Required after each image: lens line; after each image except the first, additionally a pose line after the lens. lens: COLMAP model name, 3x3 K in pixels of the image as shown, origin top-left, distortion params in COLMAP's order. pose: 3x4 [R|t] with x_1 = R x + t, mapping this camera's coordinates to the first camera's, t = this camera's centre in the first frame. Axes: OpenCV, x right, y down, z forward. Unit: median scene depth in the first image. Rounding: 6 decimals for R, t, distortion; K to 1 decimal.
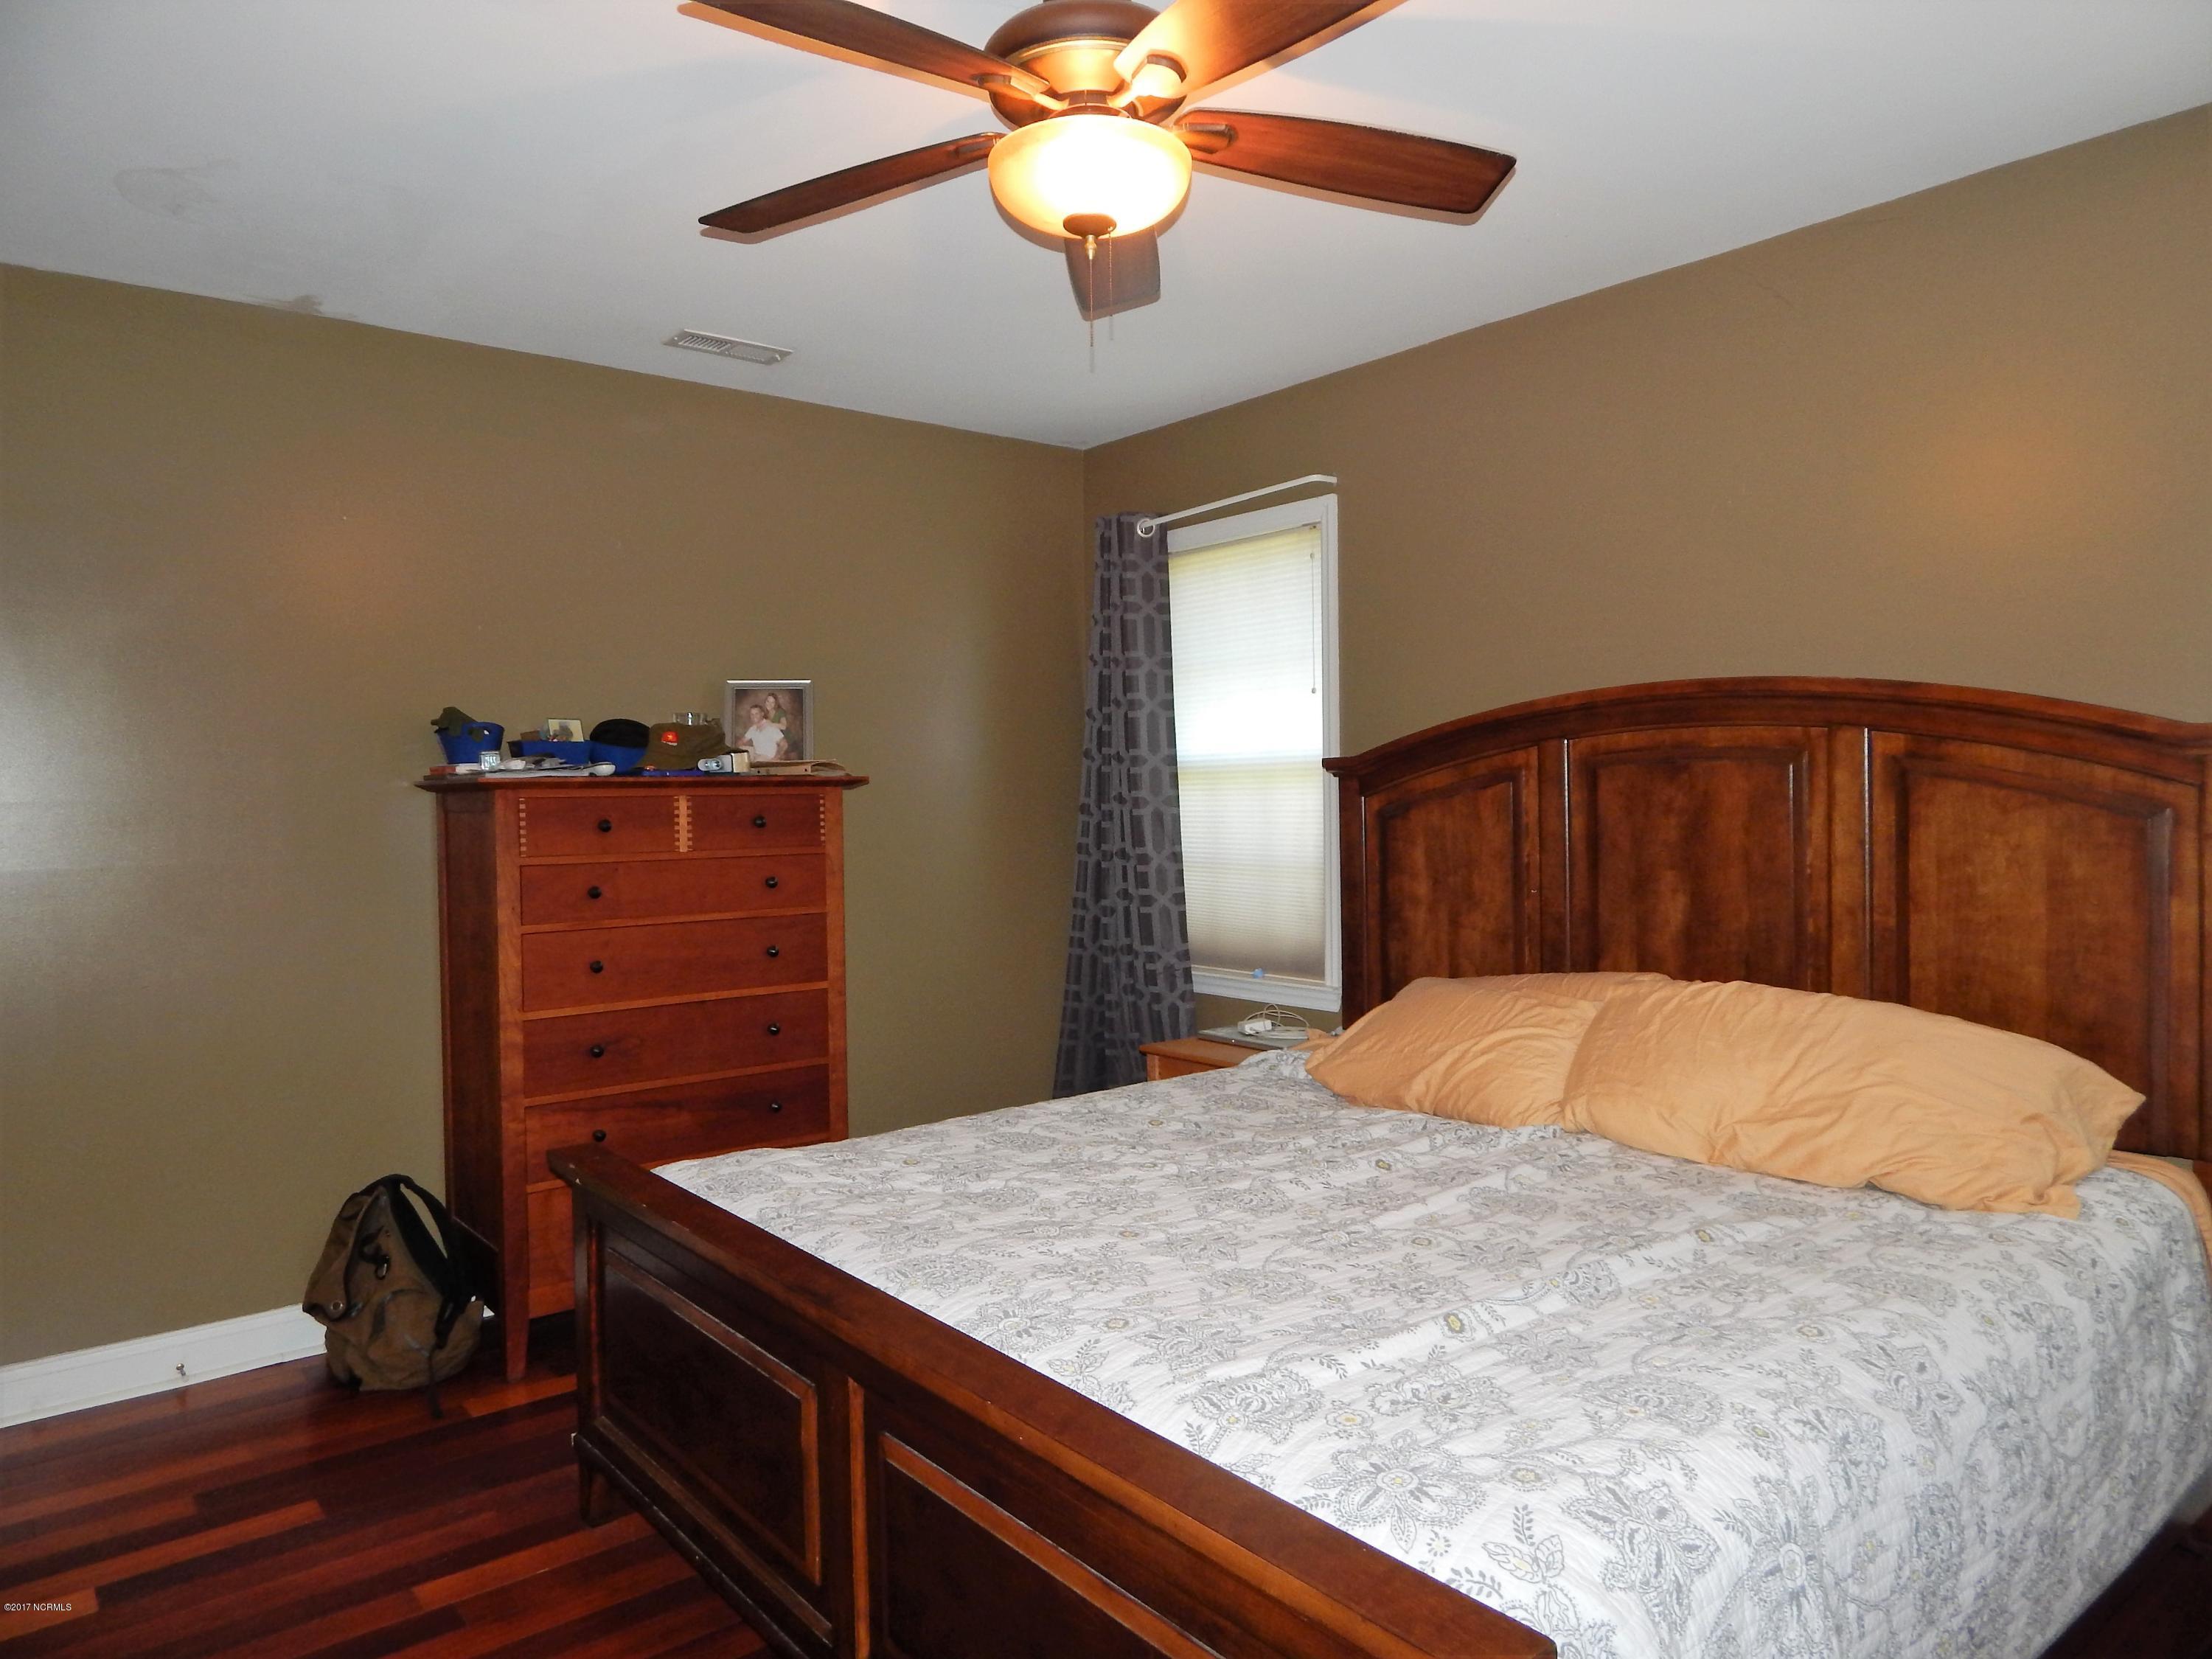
lens RADIAL K [[1489.1, 0, 1126.3], [0, 1489.1, 830.8], [0, 0, 1]] dist [0.006375, -0.009126]
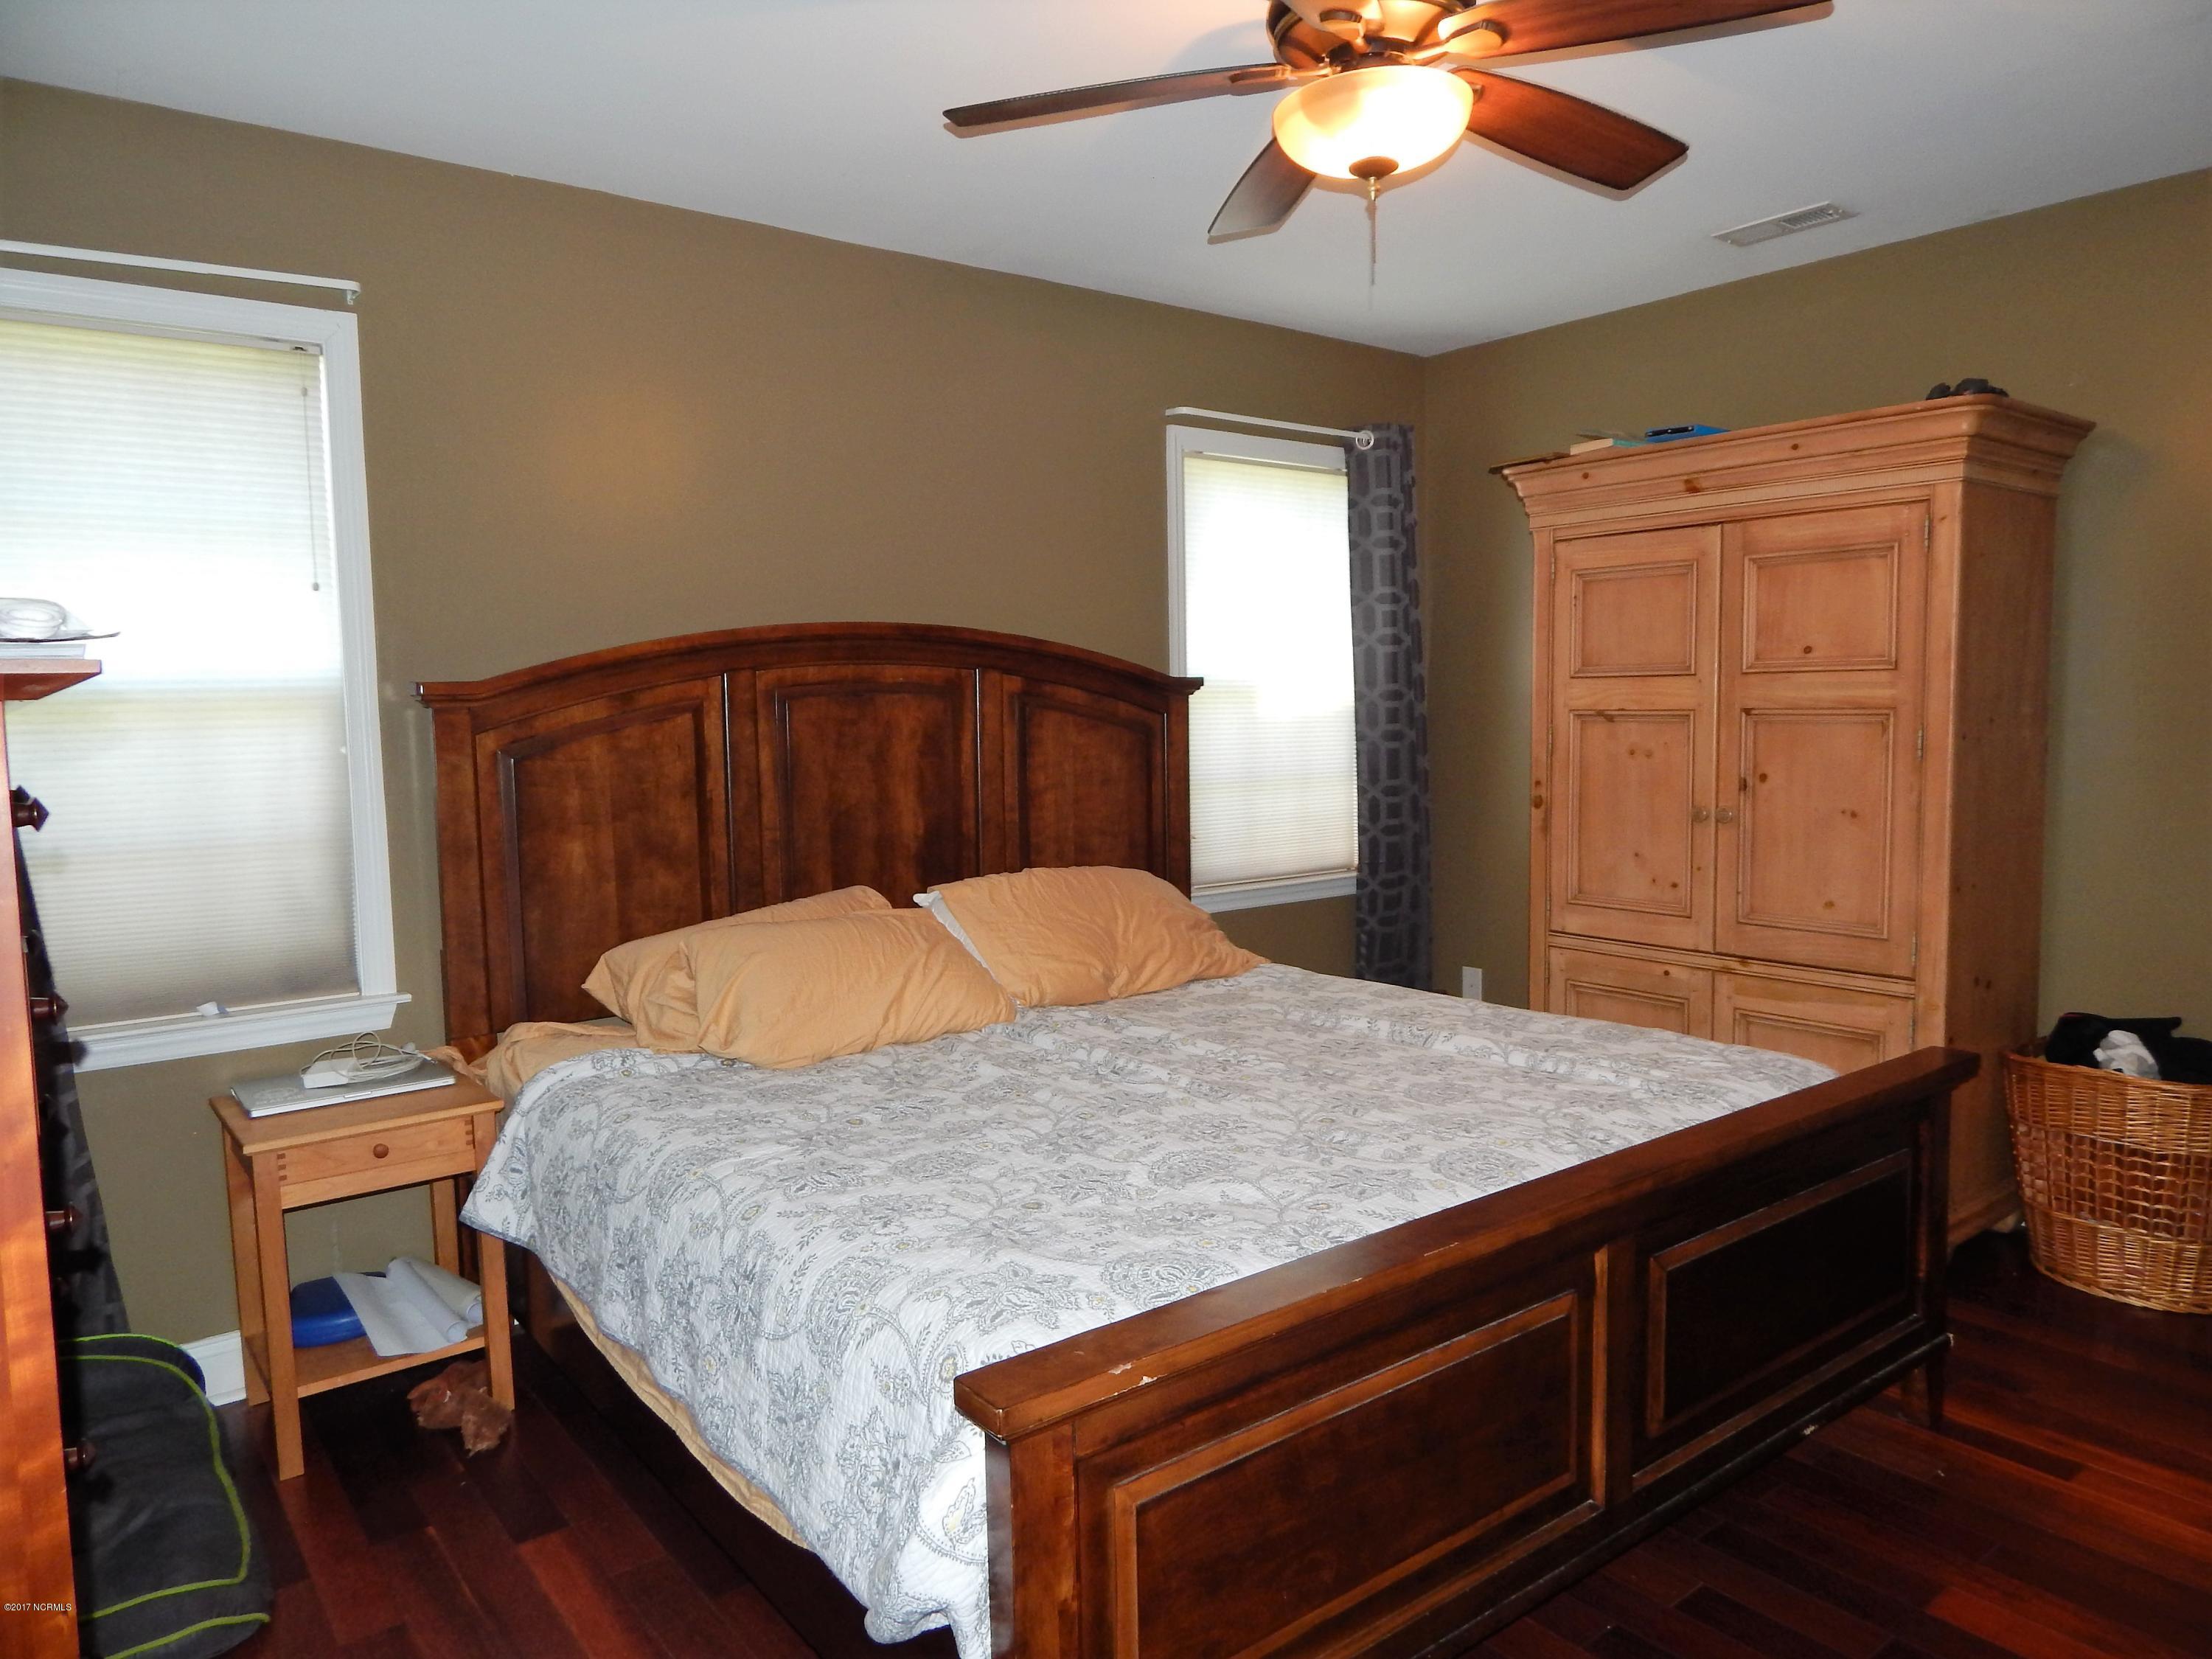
lens RADIAL K [[1489.1, 0, 1110.3], [0, 1489.1, 837.4], [0, 0, 1]] dist [0.006375, -0.009126]
pose [[0.015867, -0.071603, 0.997307, -0.752898], [0.048419, 0.996317, 0.070761, -0.010261], [-0.998701, 0.047166, 0.019276, 0.808092]]
